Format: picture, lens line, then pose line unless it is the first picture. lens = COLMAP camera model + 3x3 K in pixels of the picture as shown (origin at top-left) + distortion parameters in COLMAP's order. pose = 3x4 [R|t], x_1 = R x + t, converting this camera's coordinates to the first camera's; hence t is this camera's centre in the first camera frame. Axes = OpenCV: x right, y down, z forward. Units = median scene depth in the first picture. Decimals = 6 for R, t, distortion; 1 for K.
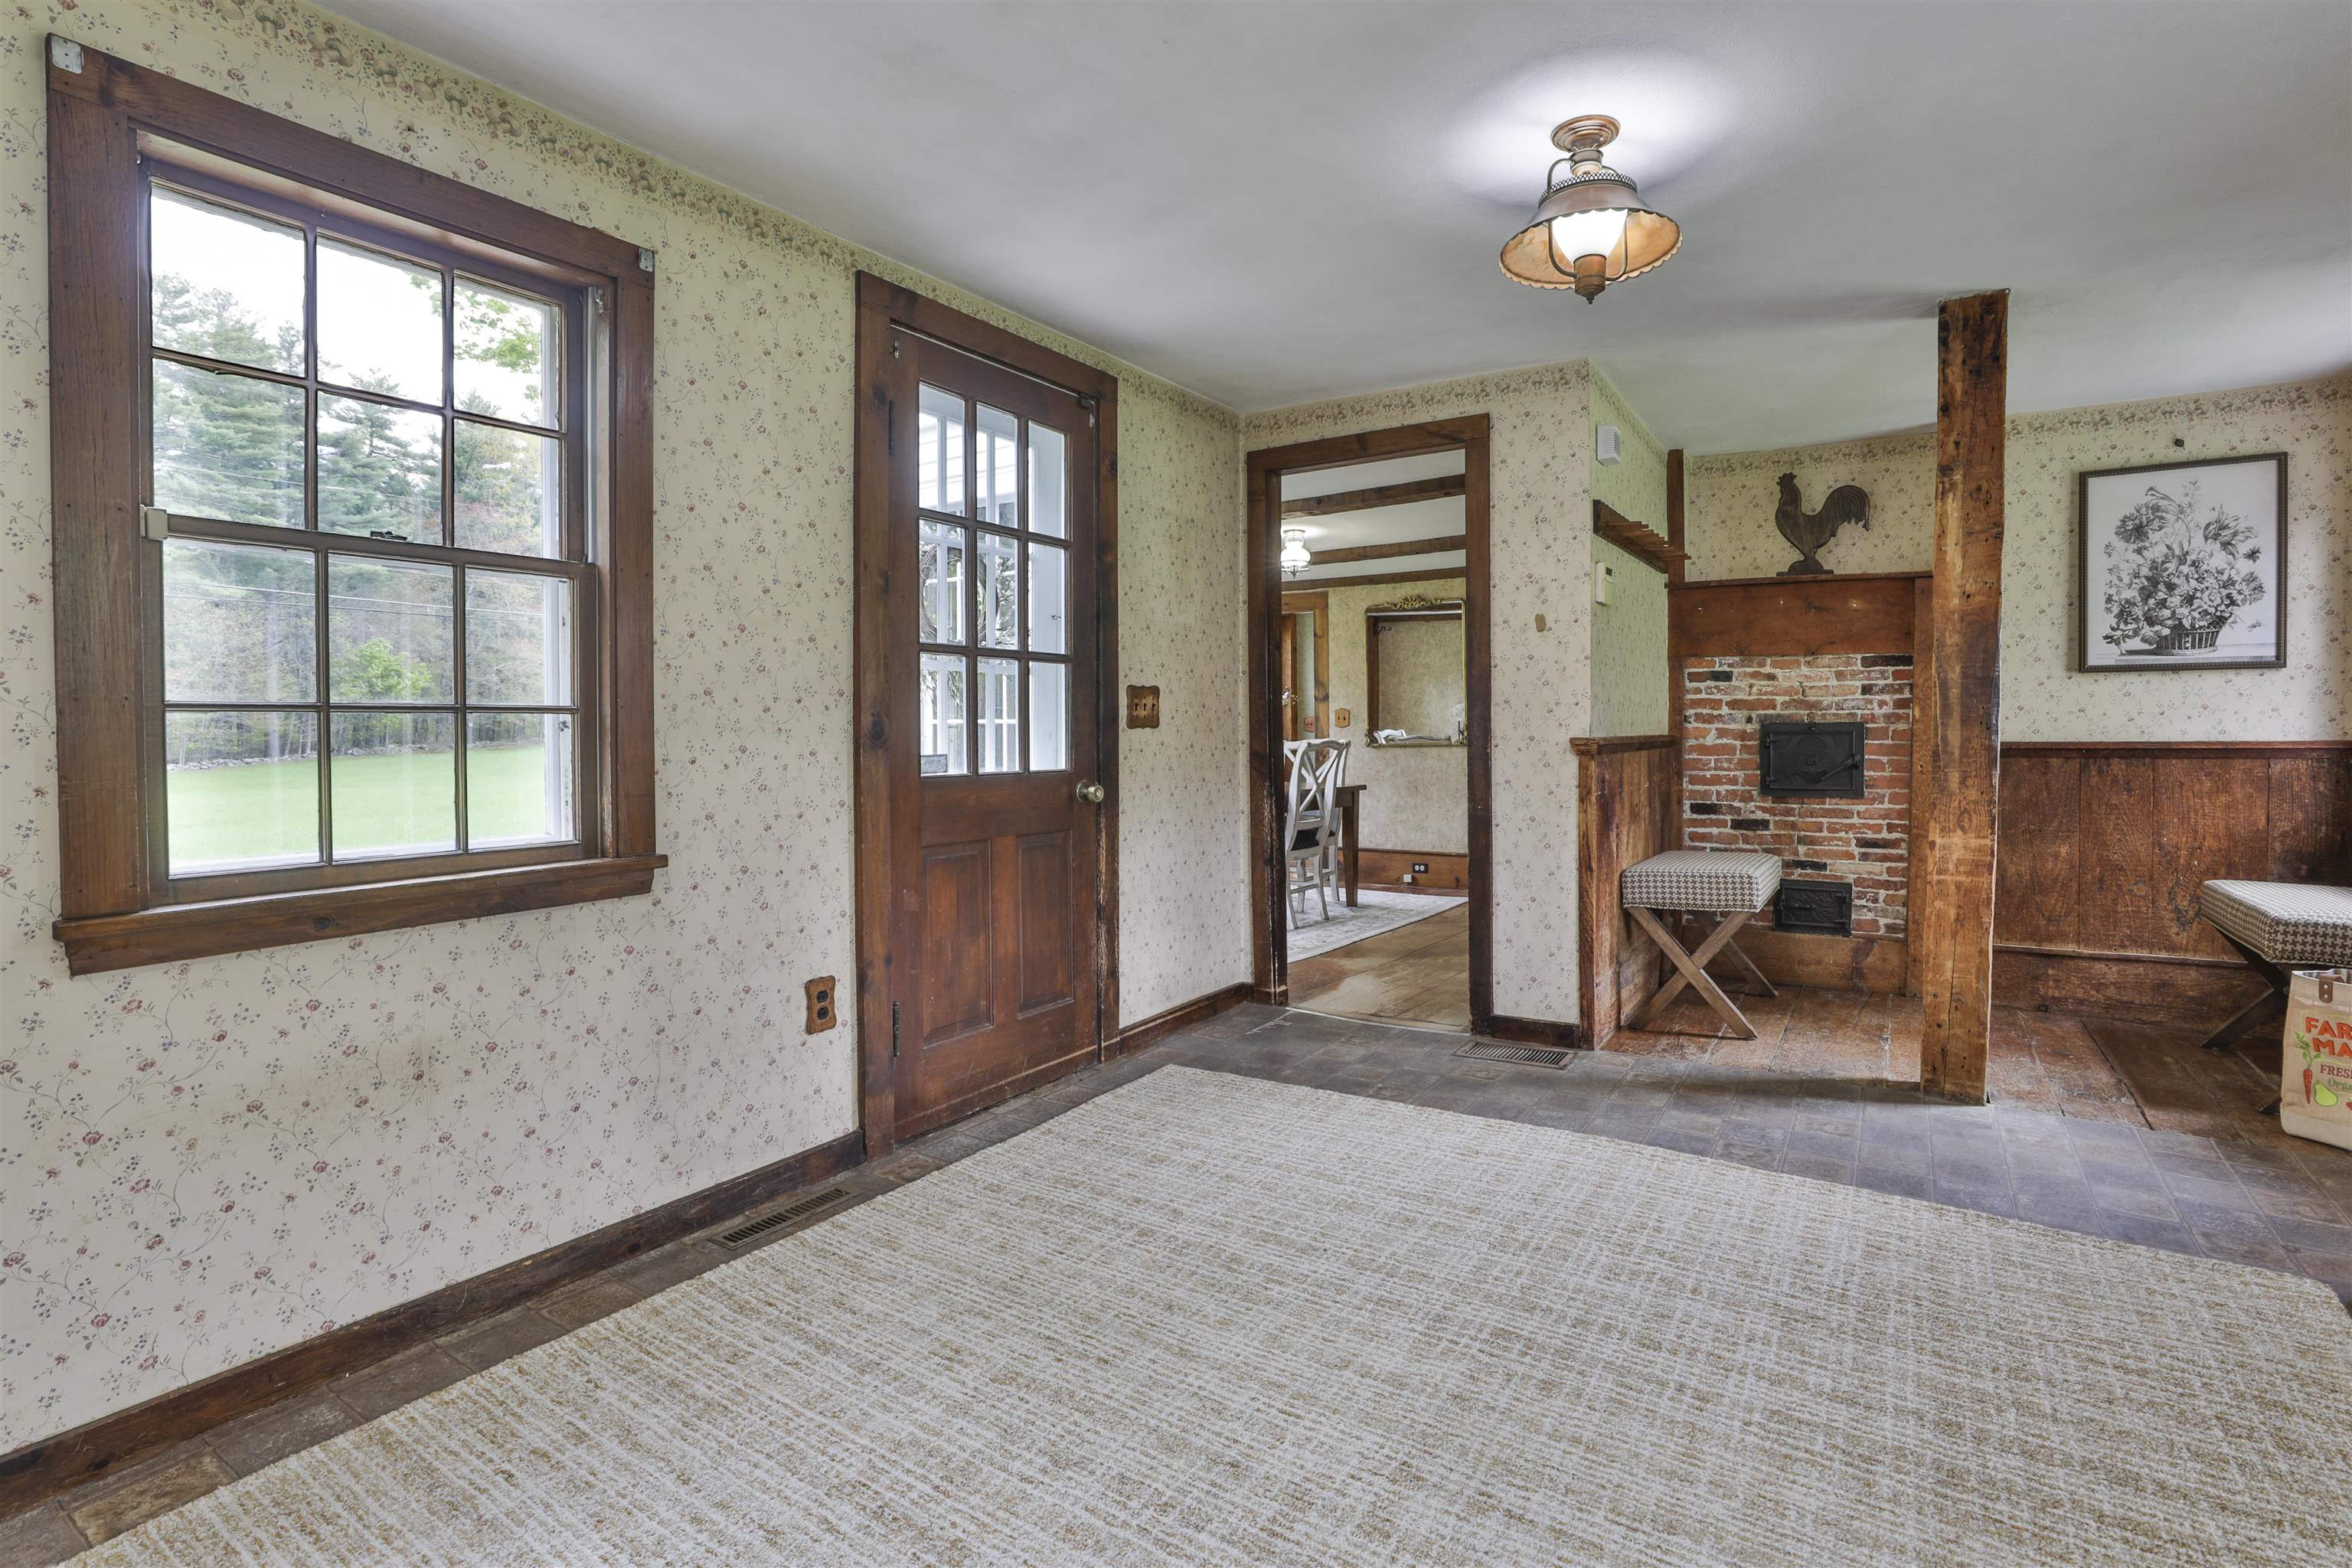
lens RADIAL K [[1114.7, 0, 1217.8], [0, 1114.7, 756.4], [0, 0, 1]] dist [-0.045900, 0.012898]
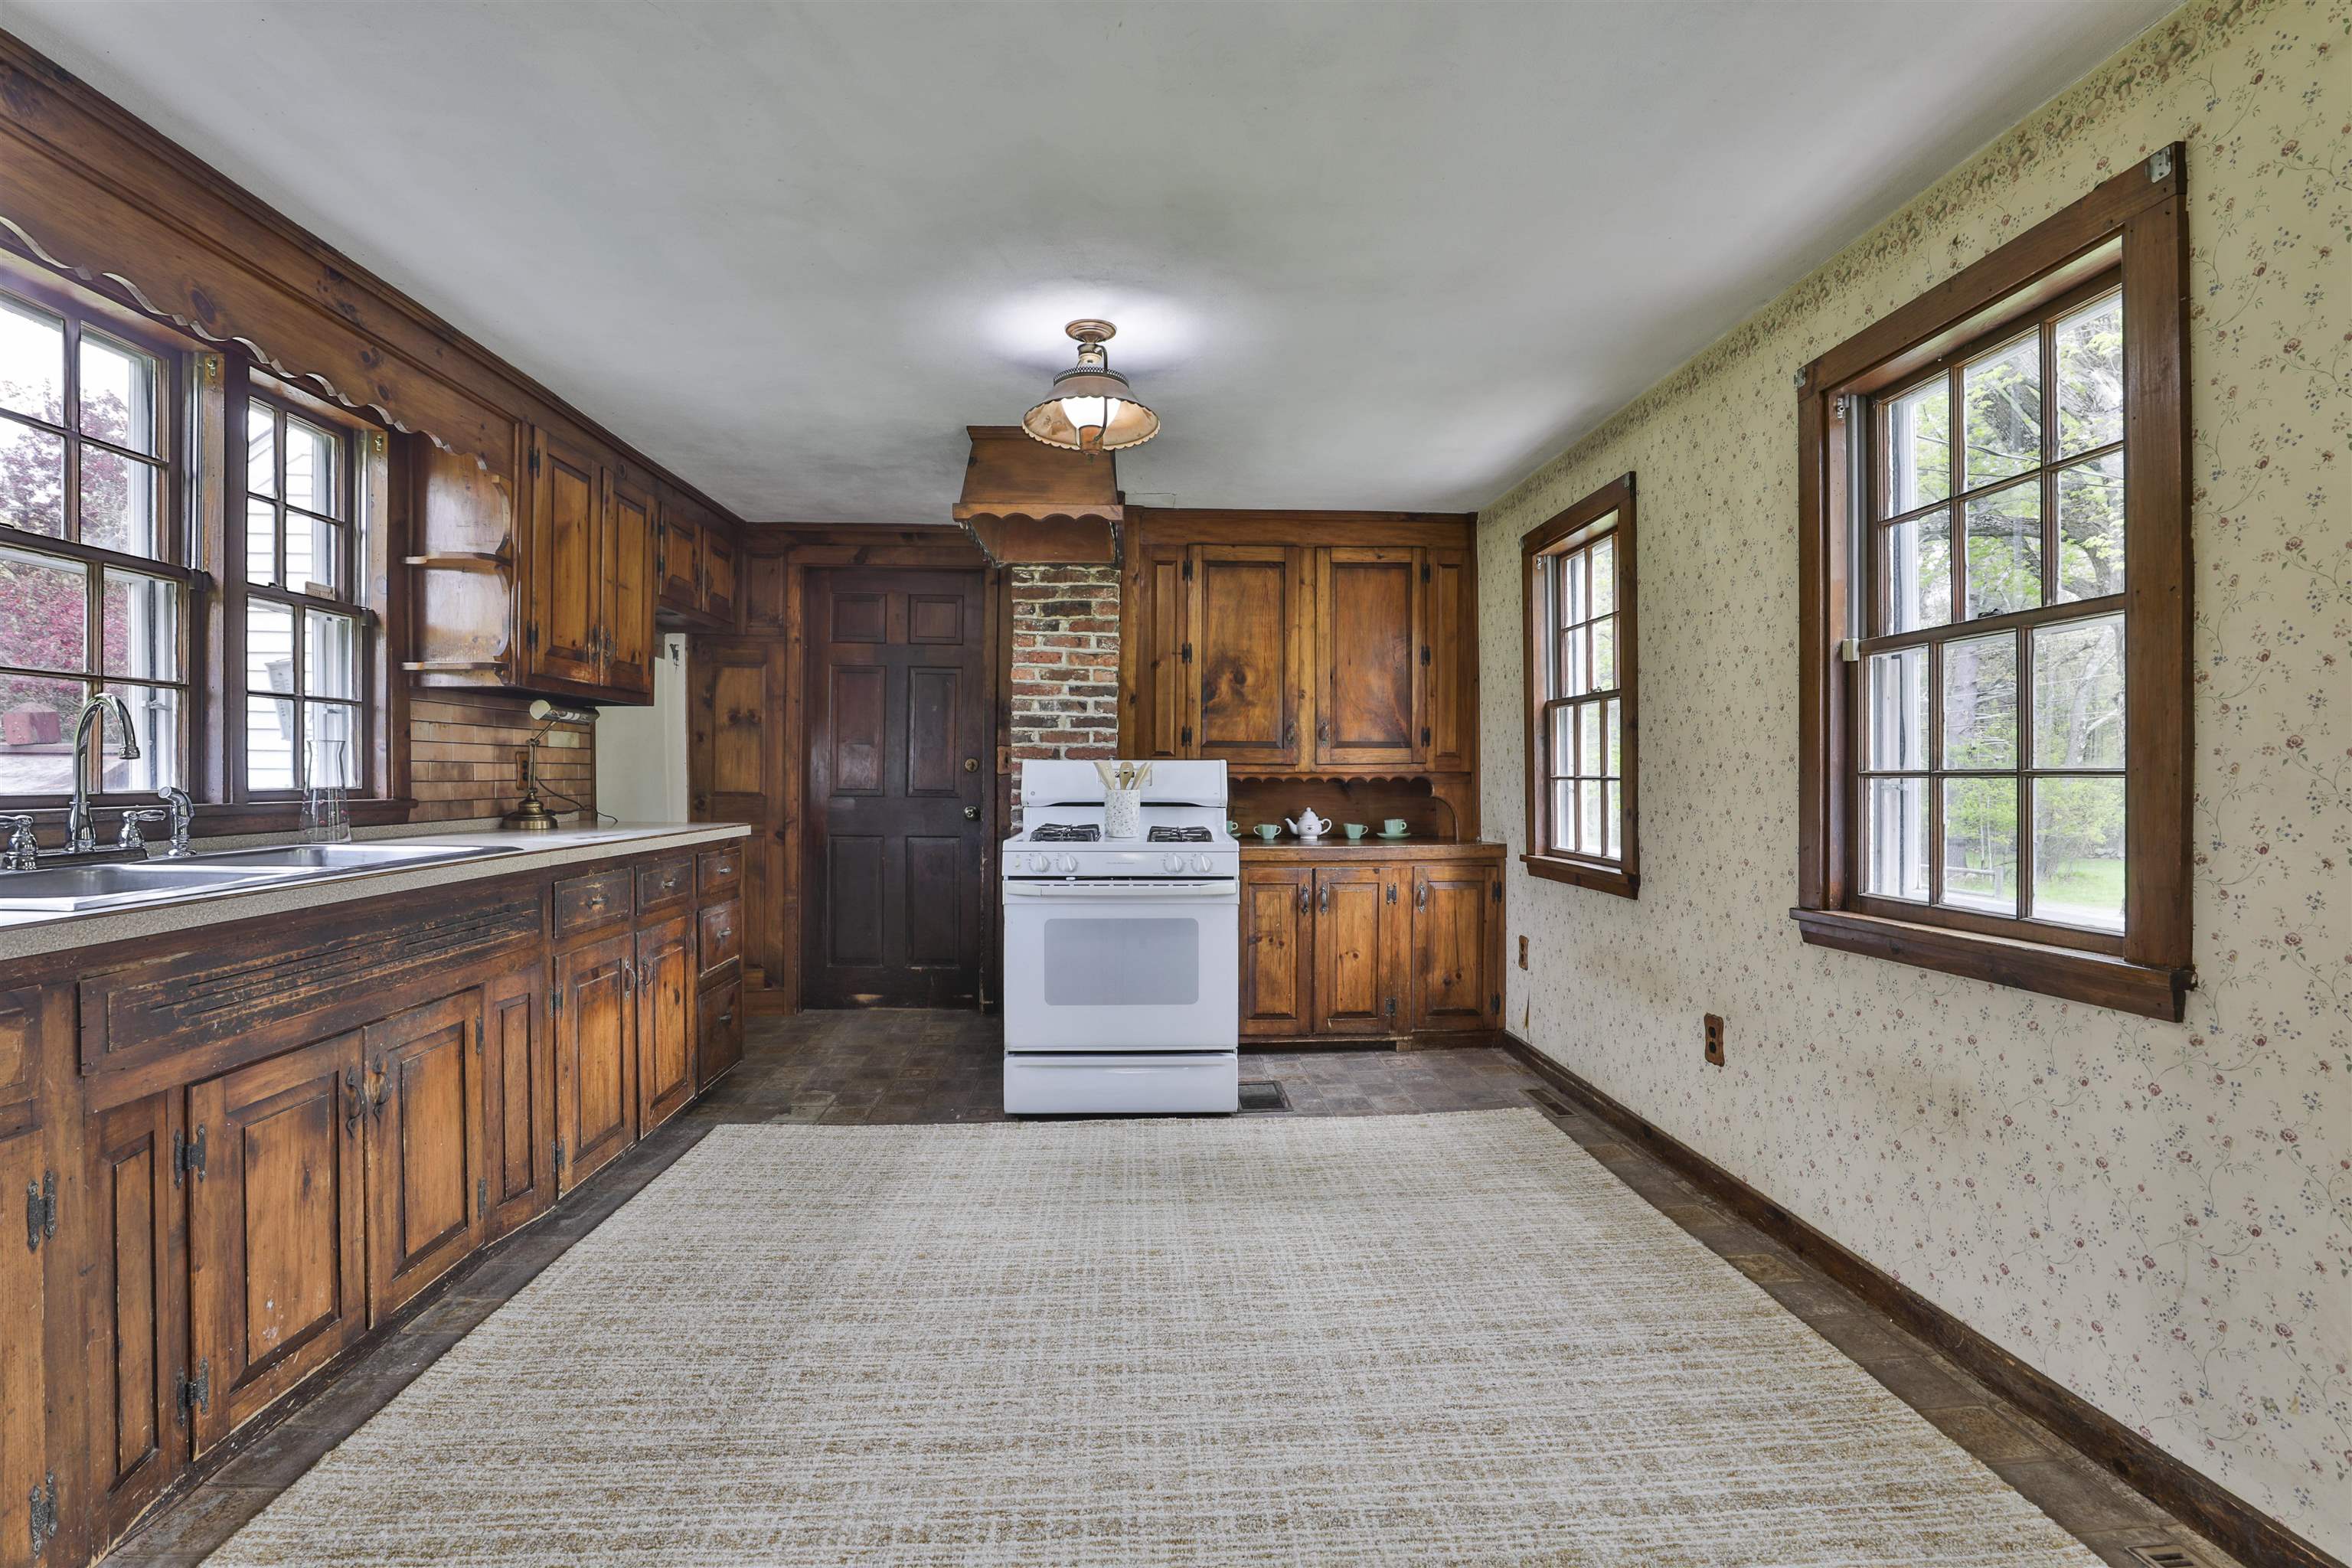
lens RADIAL K [[1069.5, 0, 1187.2], [0, 1069.5, 783.2], [0, 0, 1]] dist [-0.046221, 0.013527]
pose [[-0.811253, 0.009136, -0.584624, 0.346275], [-0.008469, 0.999589, 0.027372, -0.039961], [0.584634, 0.027157, -0.810843, 0.972758]]
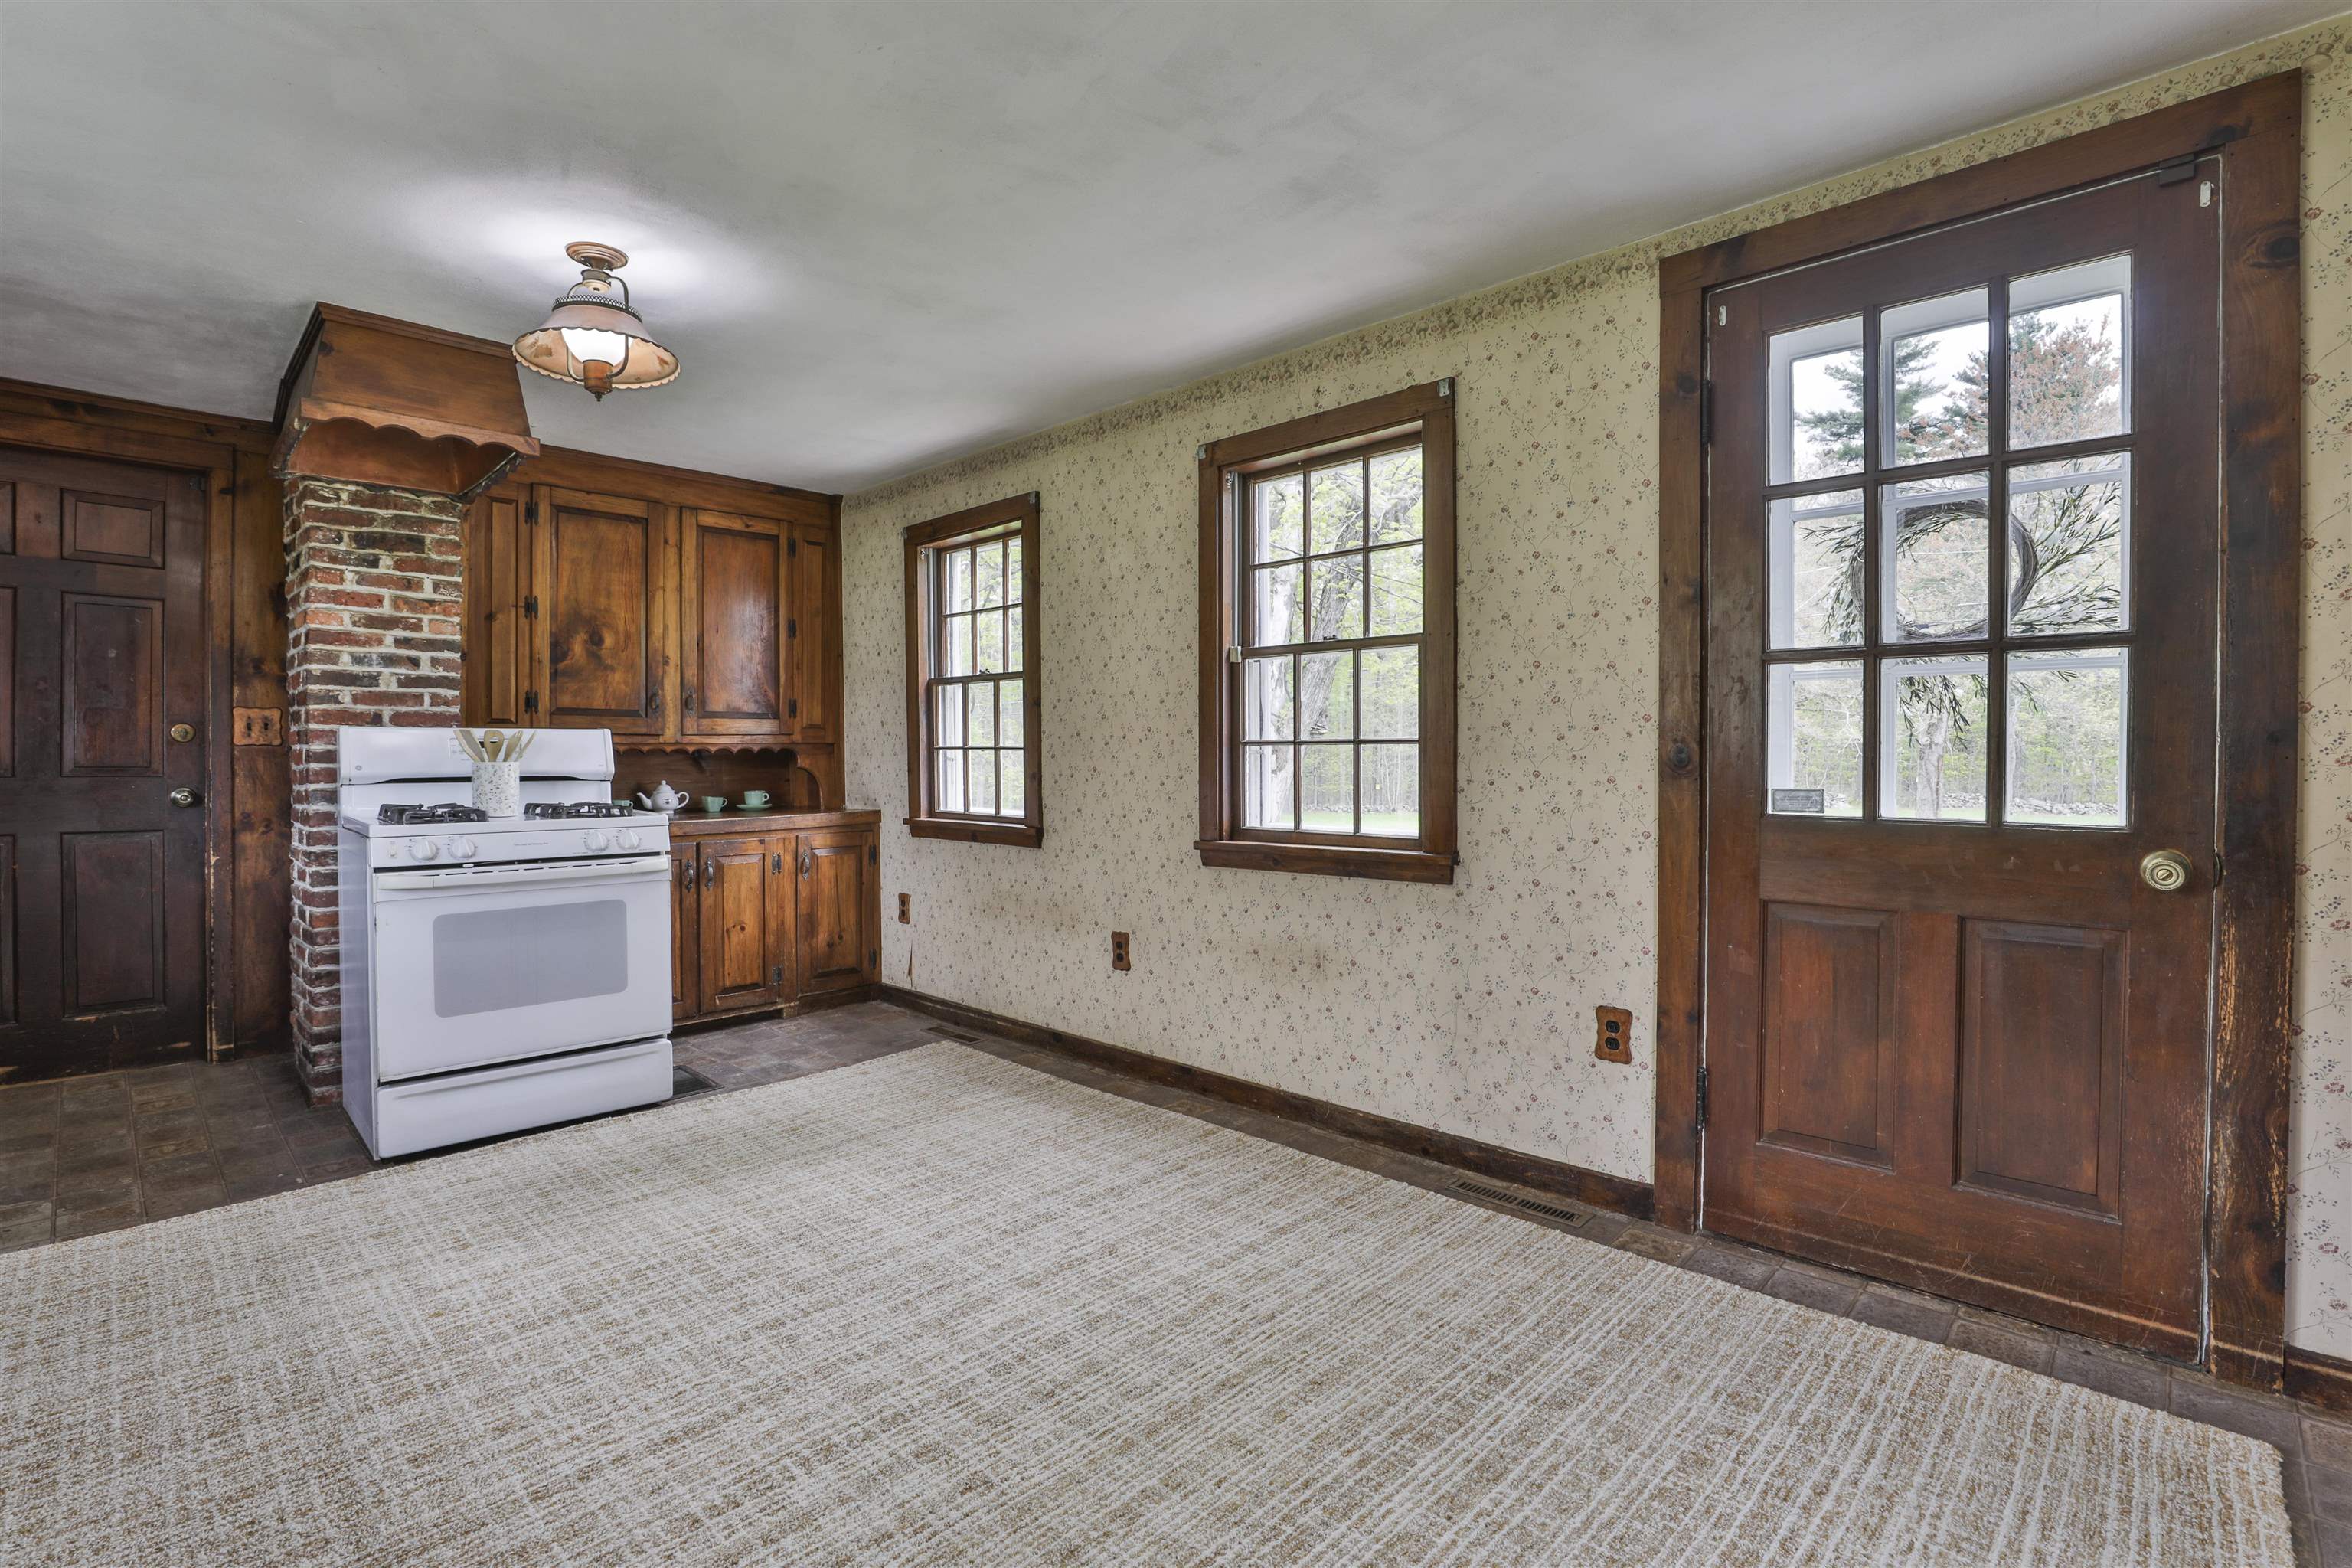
lens RADIAL K [[1082.6, 0, 1186.7], [0, 1082.6, 768.1], [0, 0, 1]] dist [-0.046012, 0.012921]
pose [[-0.198845, 0.021644, -0.979792, 0.631676], [-0.018404, 0.999497, 0.025815, -0.030590], [0.979858, 0.023166, -0.198347, 0.786779]]
